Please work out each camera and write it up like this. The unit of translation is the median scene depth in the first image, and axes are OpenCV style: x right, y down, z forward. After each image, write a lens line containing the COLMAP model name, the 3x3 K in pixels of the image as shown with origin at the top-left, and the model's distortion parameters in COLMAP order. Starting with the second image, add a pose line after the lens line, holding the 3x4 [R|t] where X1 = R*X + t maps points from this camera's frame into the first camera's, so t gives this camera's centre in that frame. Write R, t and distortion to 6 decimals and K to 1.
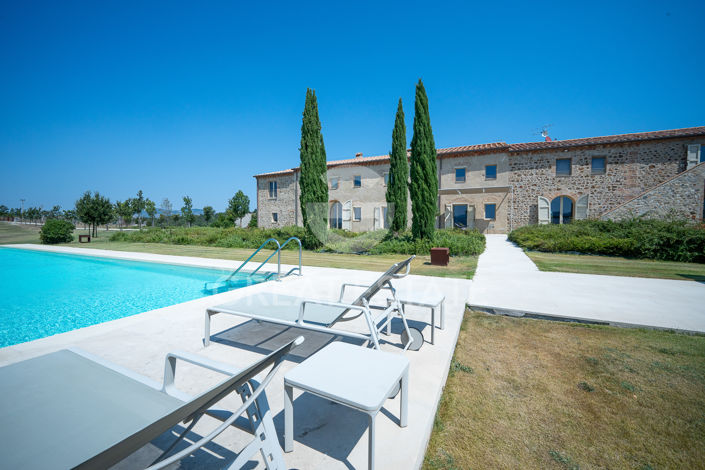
lens RADIAL K [[282.5, 0, 351.3], [0, 282.5, 235.3], [0, 0, 1]] dist [-0.007731, -0.002326]
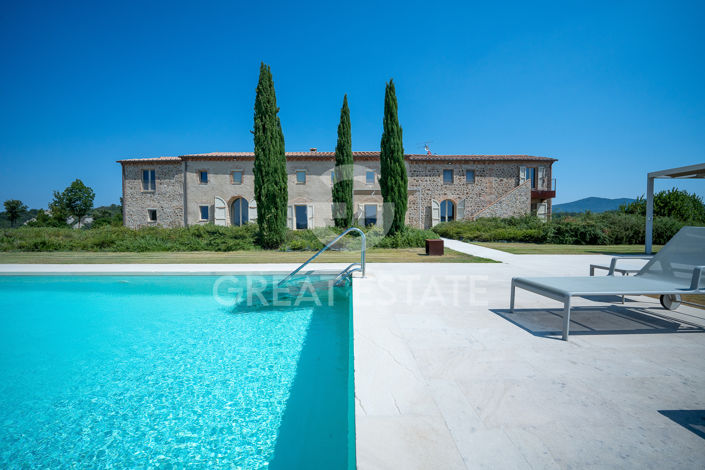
lens RADIAL K [[282.5, 0, 350.0], [0, 282.5, 236.3], [0, 0, 1]] dist [-0.007731, -0.002326]
pose [[0.899027, -0.020988, 0.437391, -0.261097], [0.022210, 0.999751, 0.002321, 0.013286], [-0.437330, 0.007628, 0.899269, 0.097203]]
